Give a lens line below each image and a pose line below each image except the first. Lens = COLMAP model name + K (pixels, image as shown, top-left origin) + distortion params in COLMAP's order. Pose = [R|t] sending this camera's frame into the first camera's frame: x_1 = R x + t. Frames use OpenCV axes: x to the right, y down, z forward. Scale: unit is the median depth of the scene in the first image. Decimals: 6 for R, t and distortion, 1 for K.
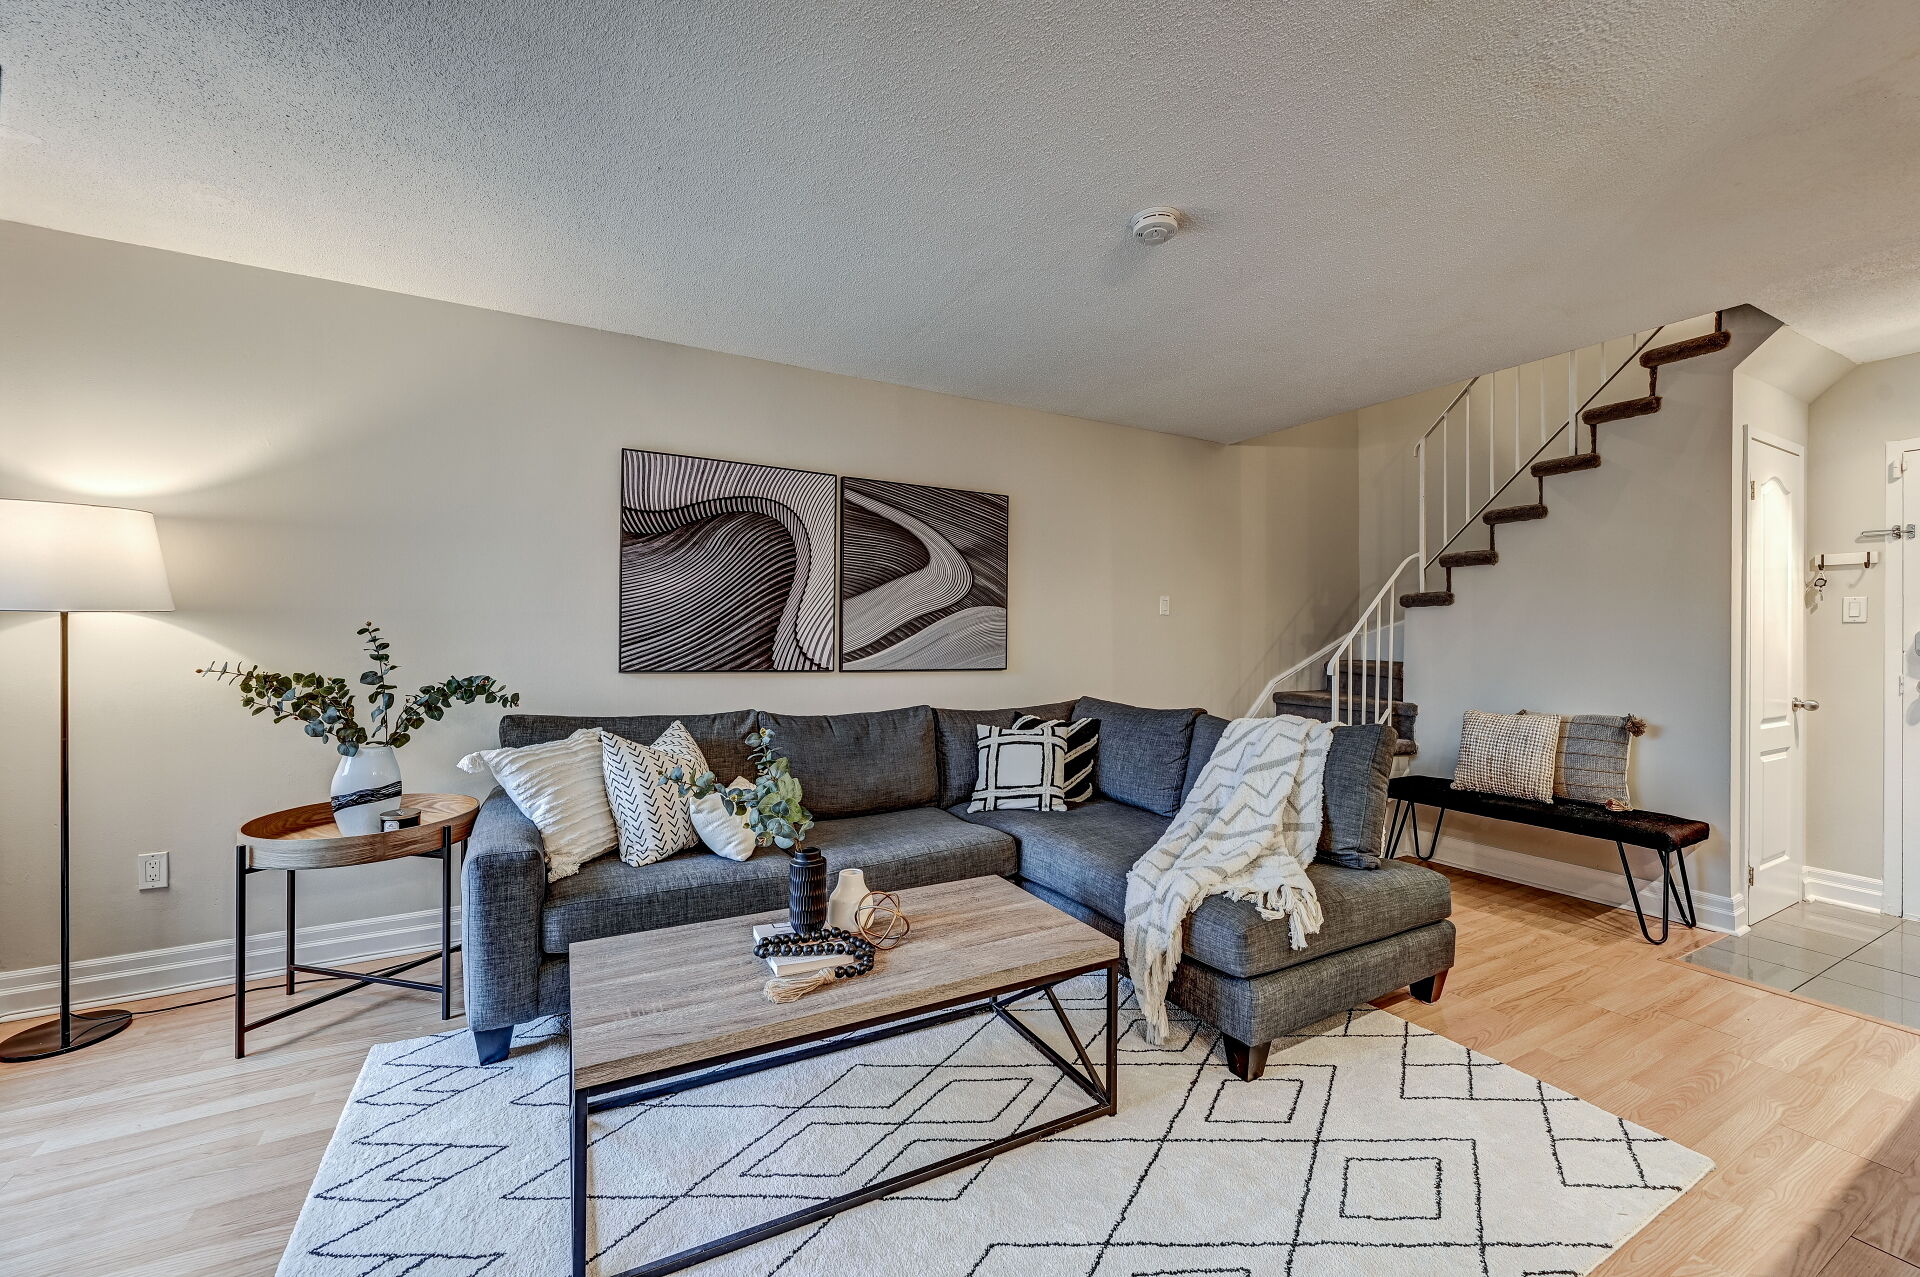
lens RADIAL K [[757.0, 0, 961.7], [0, 757.0, 634.8], [0, 0, 1]] dist [-0.001194, 0.000582]
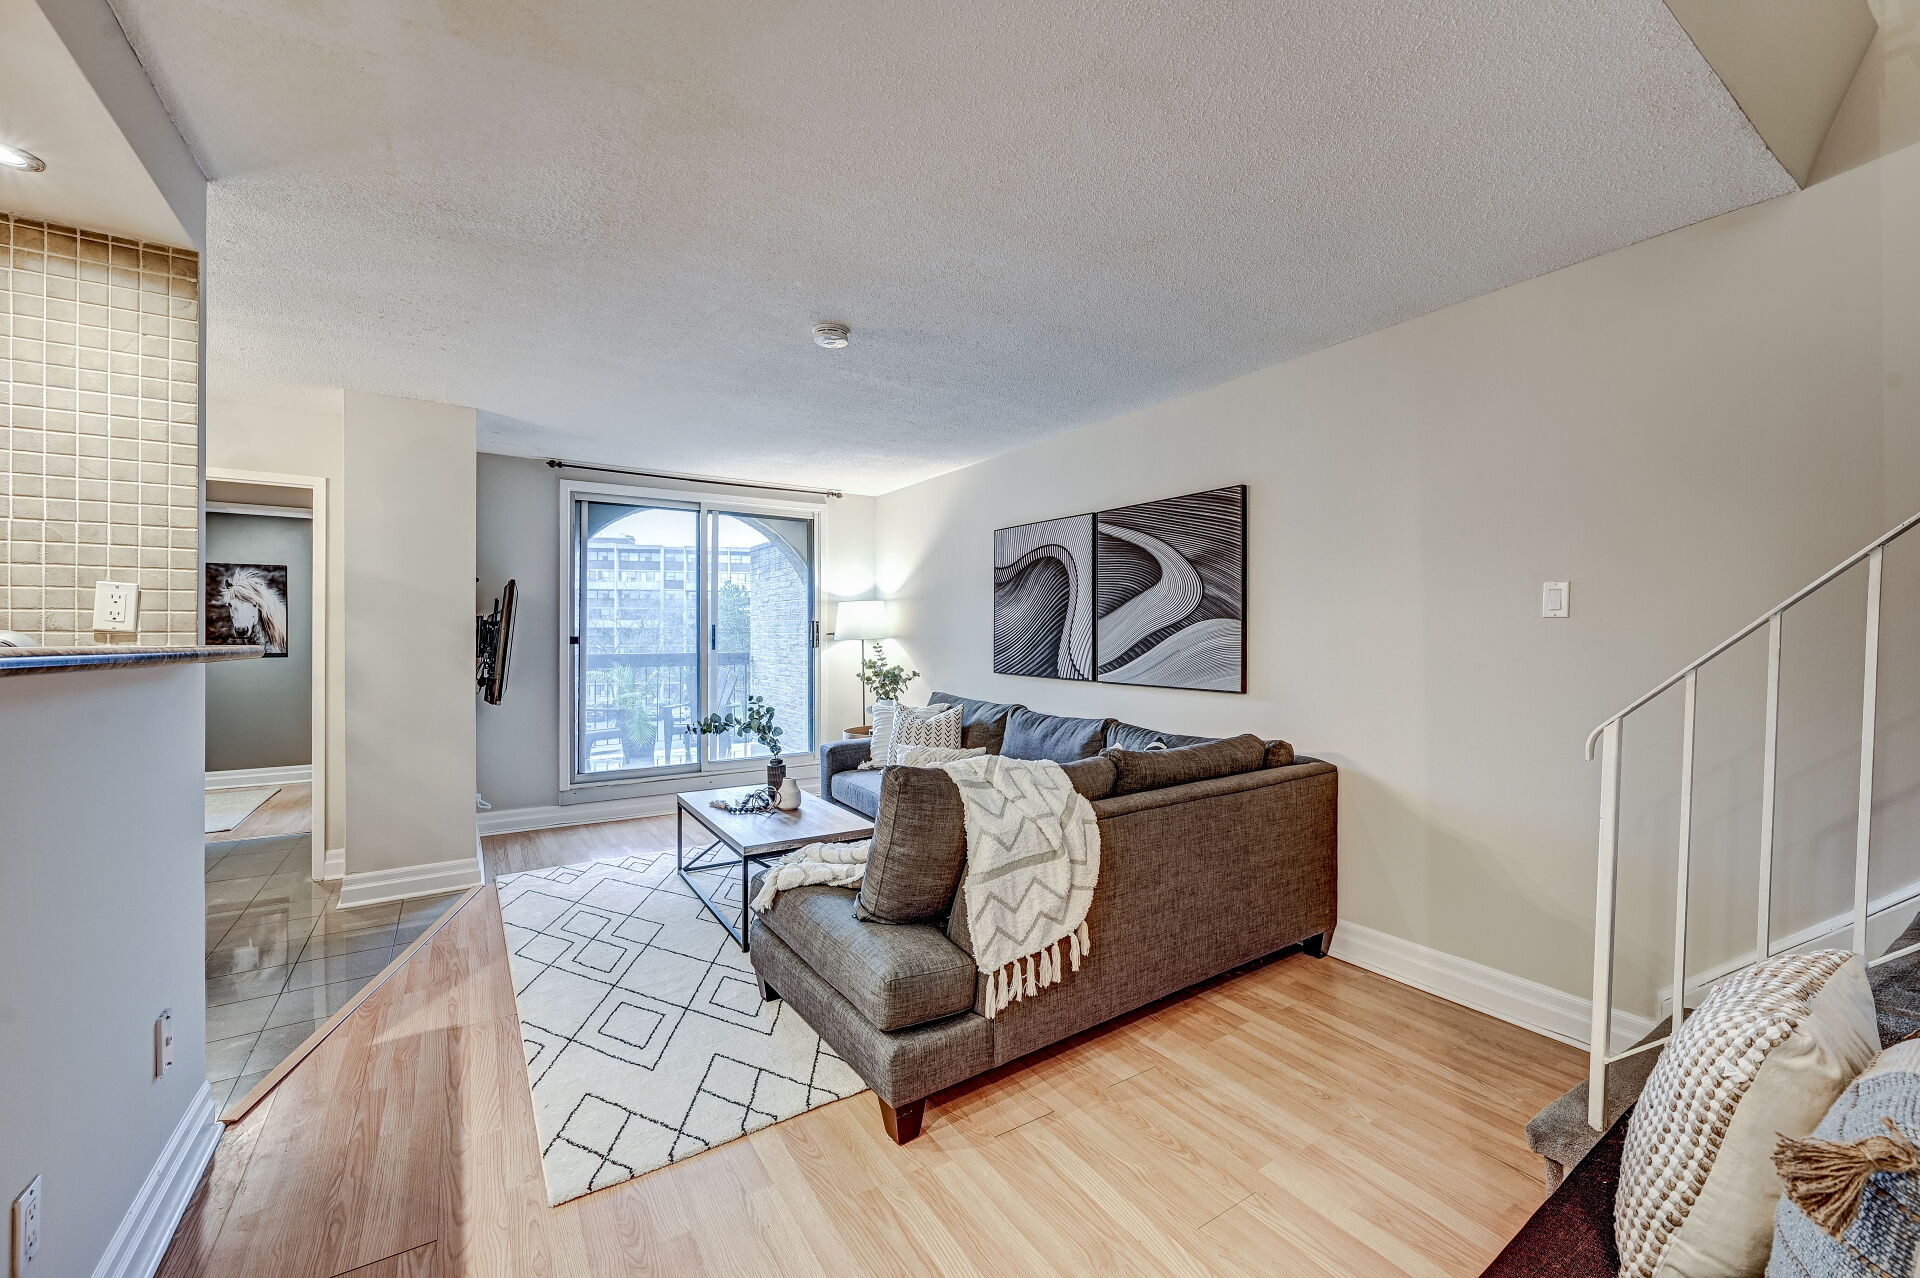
lens RADIAL K [[768.3, 0, 962.4], [0, 768.3, 635.1], [0, 0, 1]] dist [-0.001043, -0.000092]
pose [[0.075007, -0.008907, -0.997143, 1.034751], [0.002750, 0.999958, -0.008726, -0.014003], [0.997179, -0.002088, 0.075028, 0.742727]]
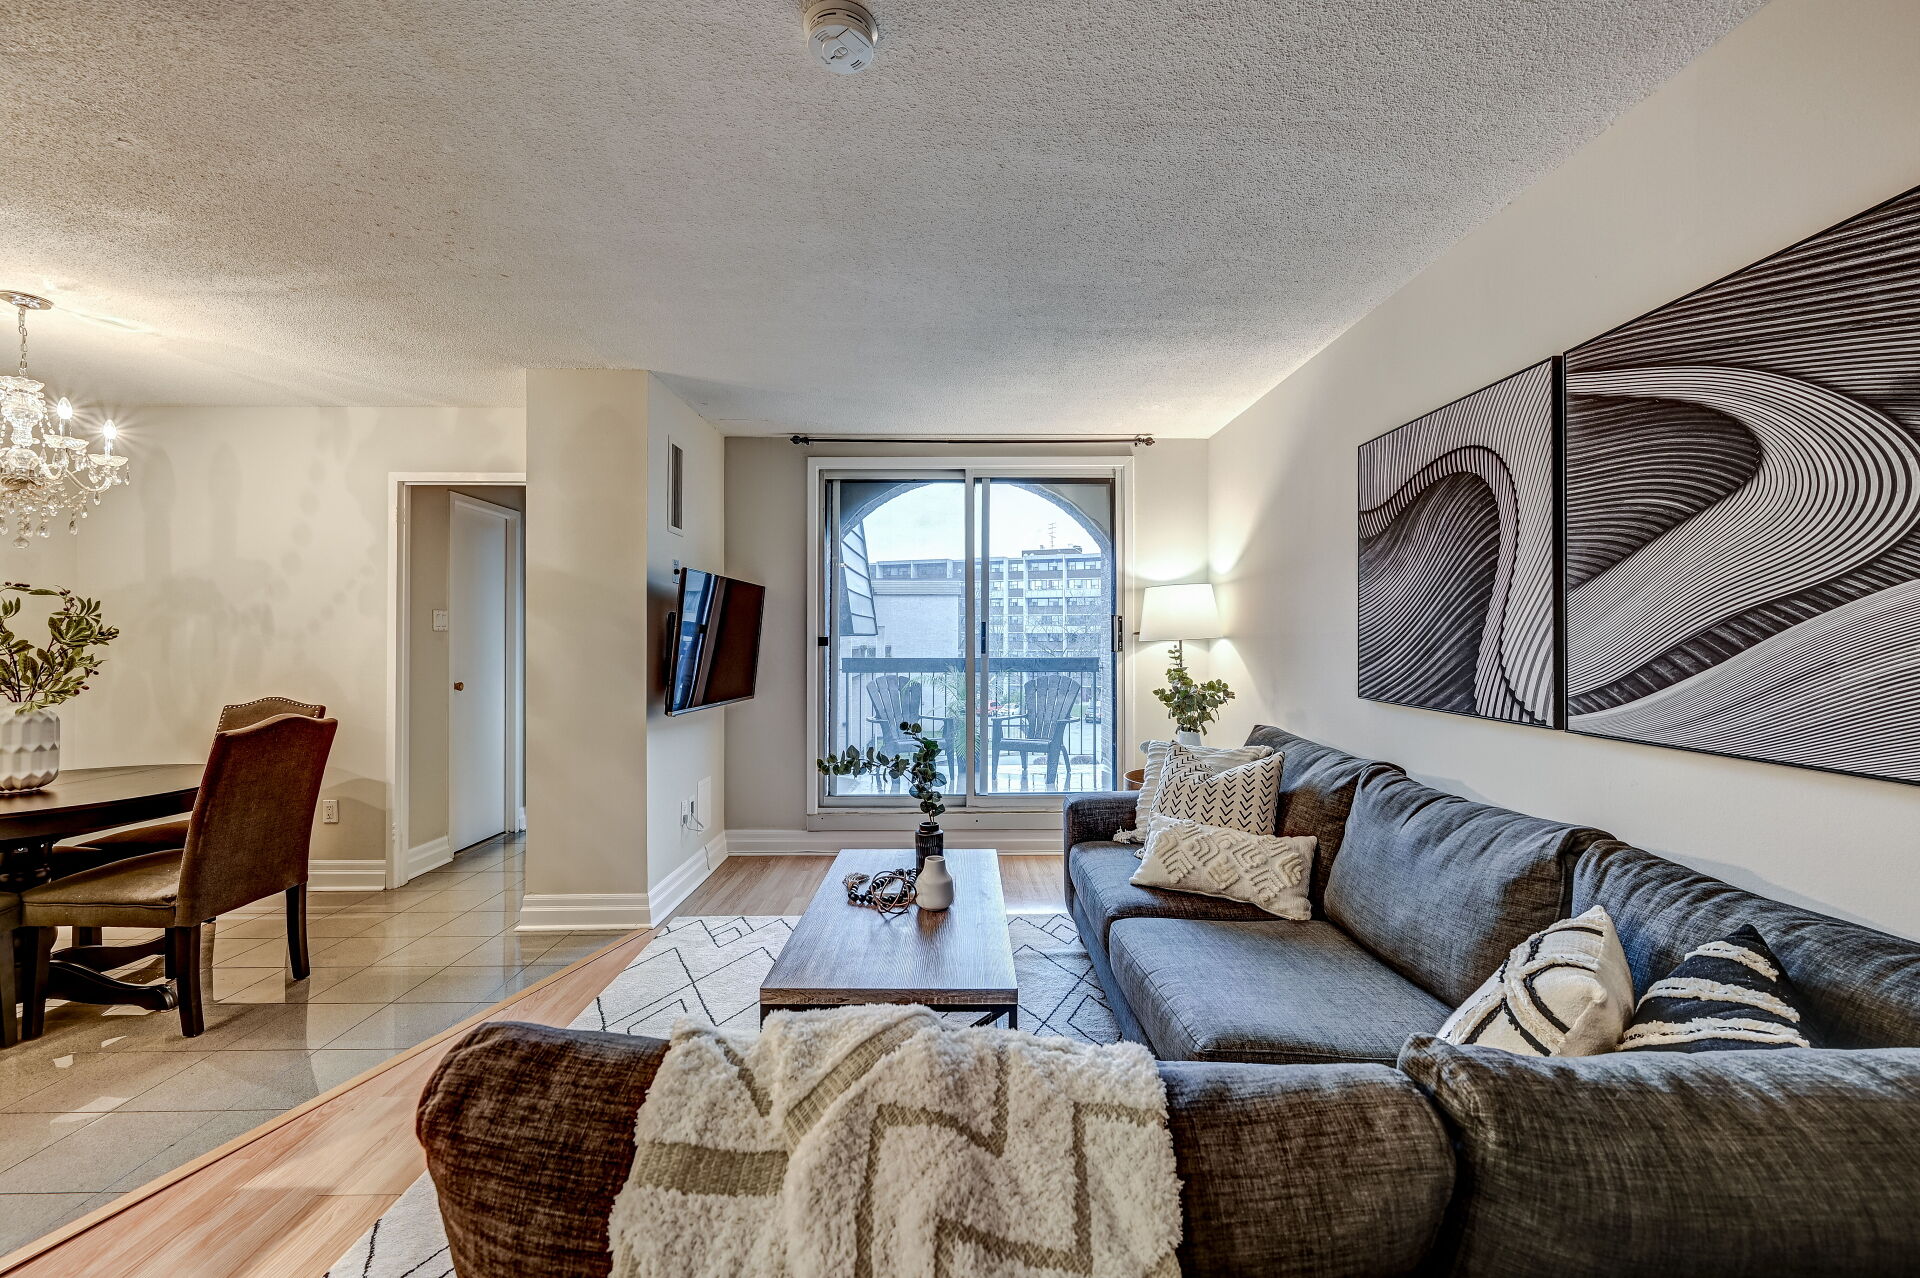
lens RADIAL K [[775.9, 0, 961.8], [0, 775.9, 635.8], [0, 0, 1]] dist [-0.001077, 0.000236]
pose [[-0.471655, -0.013205, -0.881684, 0.522811], [-0.000359, 0.999891, -0.014783, -0.008968], [0.881783, -0.006656, -0.471608, 0.928683]]
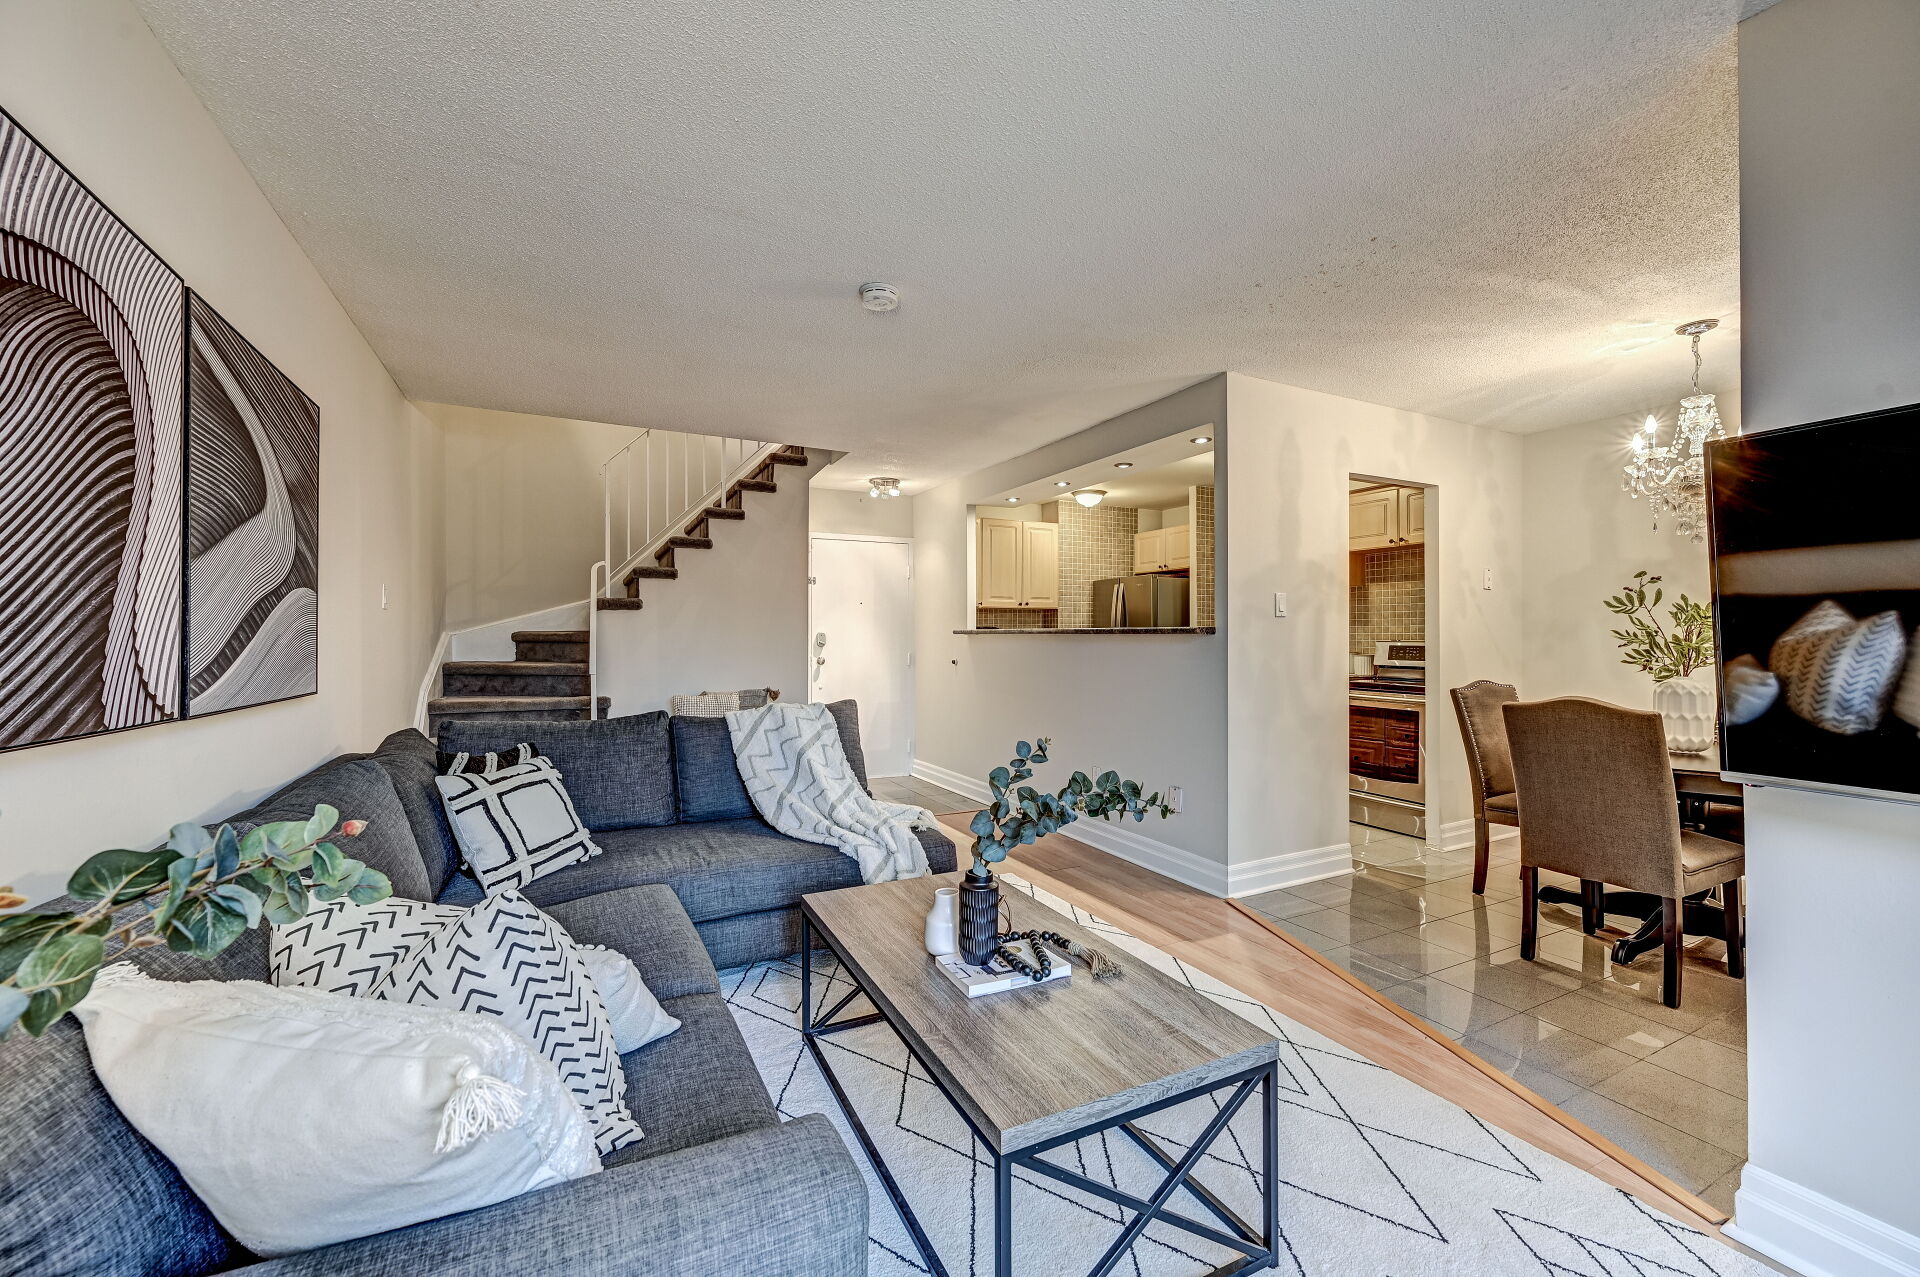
lens RADIAL K [[757.0, 0, 961.7], [0, 757.0, 634.8], [0, 0, 1]] dist [-0.001194, 0.000582]
pose [[0.028699, -0.001298, 0.999587, -0.623519], [-0.000887, 0.999999, 0.001324, -0.003037], [-0.999588, -0.000925, 0.028697, 0.551163]]
